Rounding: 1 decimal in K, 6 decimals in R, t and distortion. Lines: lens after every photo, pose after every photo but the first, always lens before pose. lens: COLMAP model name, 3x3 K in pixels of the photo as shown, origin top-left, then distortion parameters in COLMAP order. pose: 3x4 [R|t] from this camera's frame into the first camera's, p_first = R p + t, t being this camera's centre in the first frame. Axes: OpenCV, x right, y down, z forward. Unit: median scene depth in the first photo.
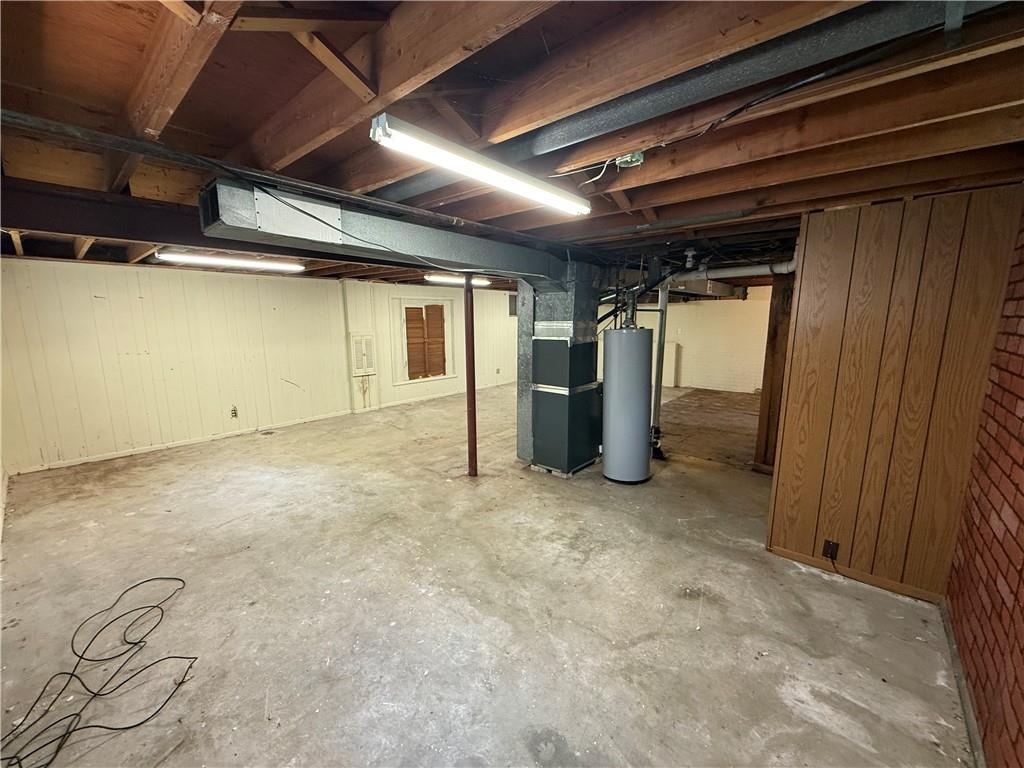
lens RADIAL K [[406.6, 0, 510.8], [0, 406.6, 382.6], [0, 0, 1]] dist [0.000911, 0.000193]
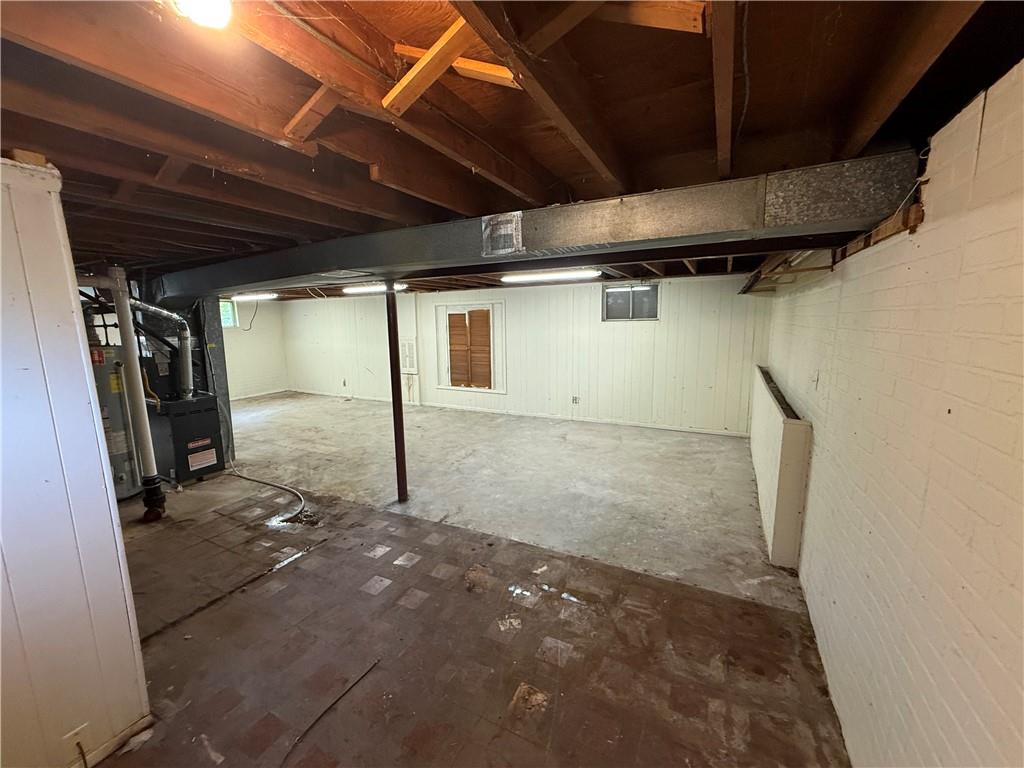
lens RADIAL K [[406.6, 0, 510.5], [0, 406.6, 382.2], [0, 0, 1]] dist [0.000911, 0.000193]
pose [[0.238461, 0.143265, -0.960527, 0.761969], [-0.140234, 0.983773, 0.111917, -0.151252], [0.960974, 0.108010, 0.254682, 0.896180]]
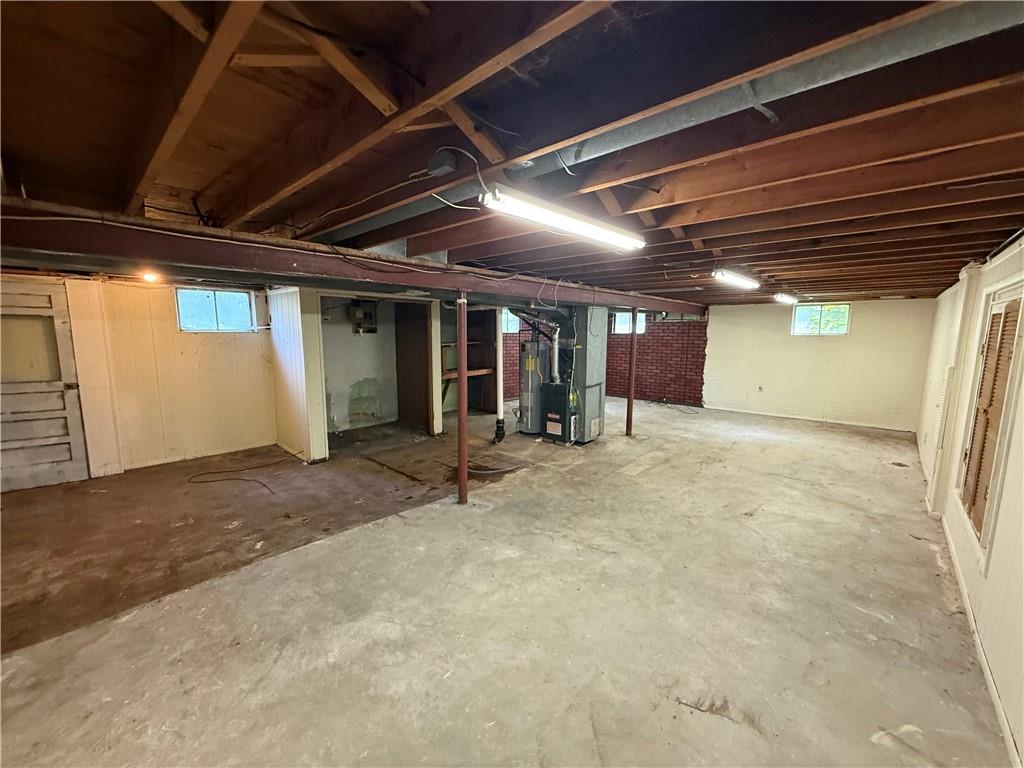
lens RADIAL K [[406.6, 0, 509.6], [0, 406.6, 386.6], [0, 0, 1]] dist [0.000911, 0.000193]
pose [[-0.999710, -0.008388, 0.022581, 0.183812], [-0.001344, 0.955377, 0.295385, -0.229349], [-0.024051, 0.295269, -0.955112, 1.373849]]
